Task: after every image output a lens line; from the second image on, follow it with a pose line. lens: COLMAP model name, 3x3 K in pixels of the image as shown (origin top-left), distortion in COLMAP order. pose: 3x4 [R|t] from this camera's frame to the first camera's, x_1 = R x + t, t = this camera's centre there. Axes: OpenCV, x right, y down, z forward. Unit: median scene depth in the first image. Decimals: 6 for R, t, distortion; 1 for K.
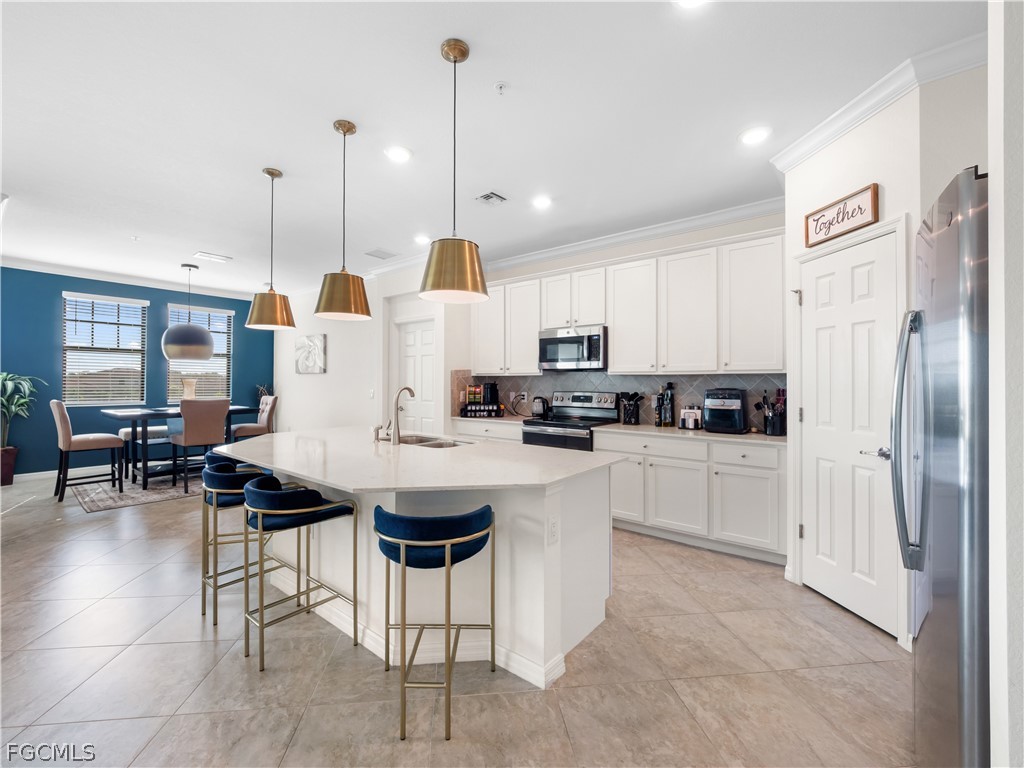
lens RADIAL K [[435.0, 0, 502.8], [0, 435.0, 377.5], [0, 0, 1]] dist [-0.003725, -0.000054]
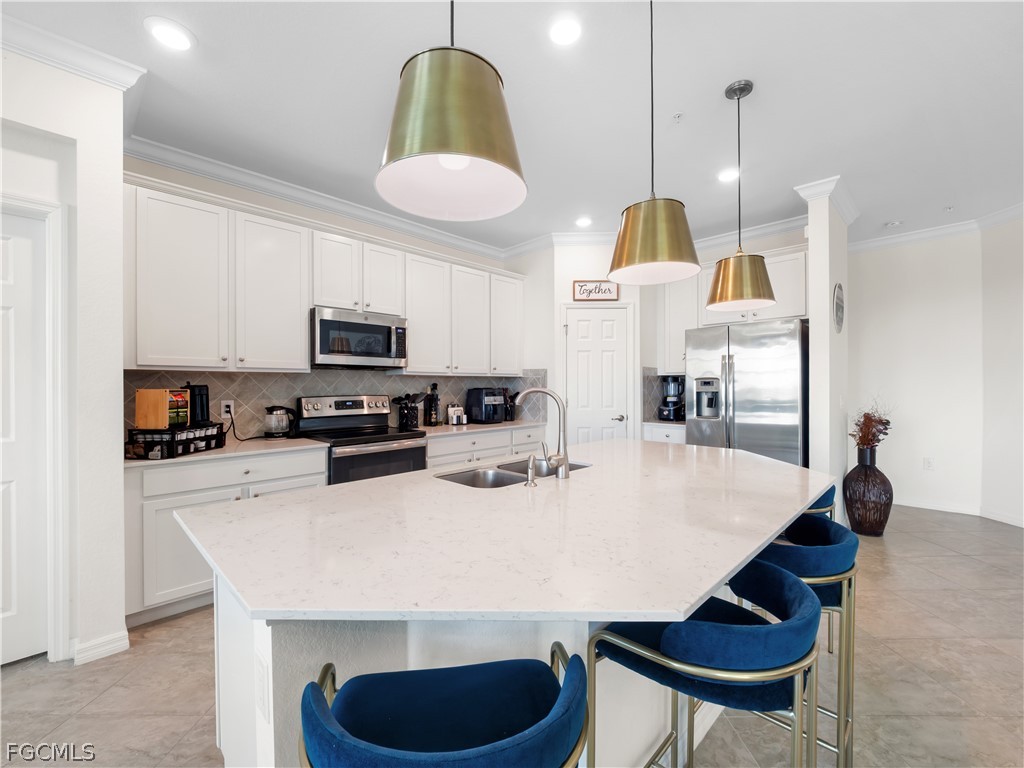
lens RADIAL K [[435.0, 0, 510.7], [0, 435.0, 384.4], [0, 0, 1]] dist [-0.003725, -0.000054]
pose [[0.094653, -0.000202, 0.995510, -0.619236], [-0.005440, 0.999985, 0.000720, 0.011569], [-0.995496, -0.005483, 0.094650, 0.702056]]
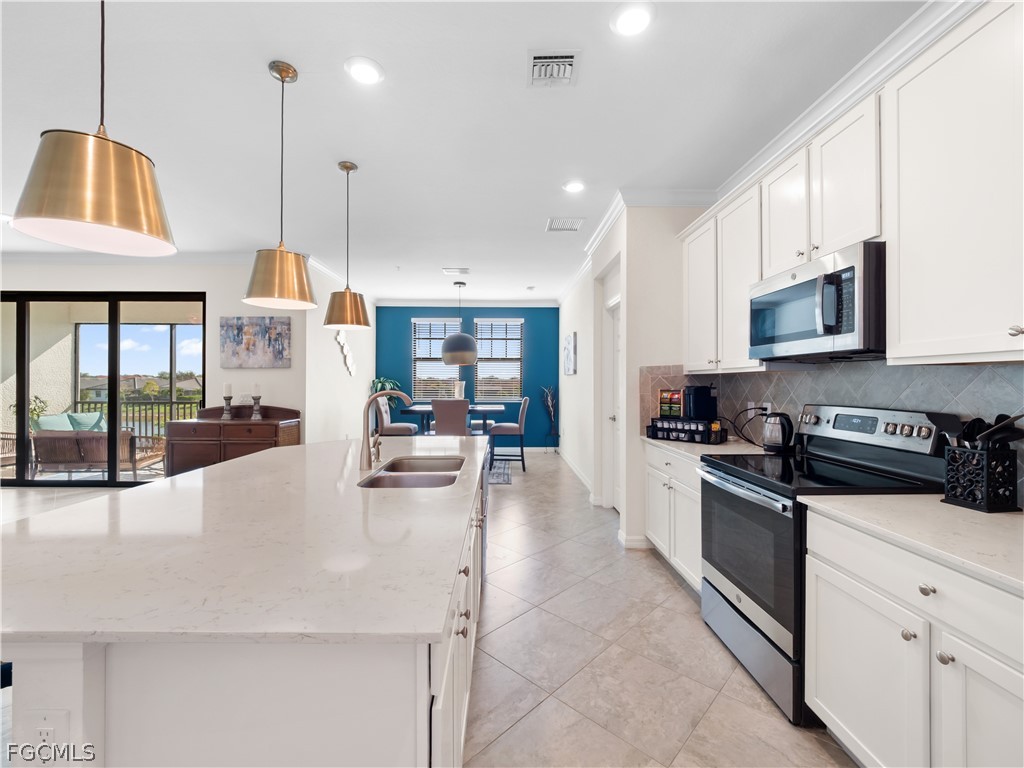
lens RADIAL K [[435.0, 0, 503.2], [0, 435.0, 380.2], [0, 0, 1]] dist [-0.003725, -0.000054]
pose [[0.632517, -0.005931, -0.774524, 0.327216], [0.006191, 0.999977, -0.002602, 0.005697], [0.774522, -0.003149, 0.632539, 0.495241]]
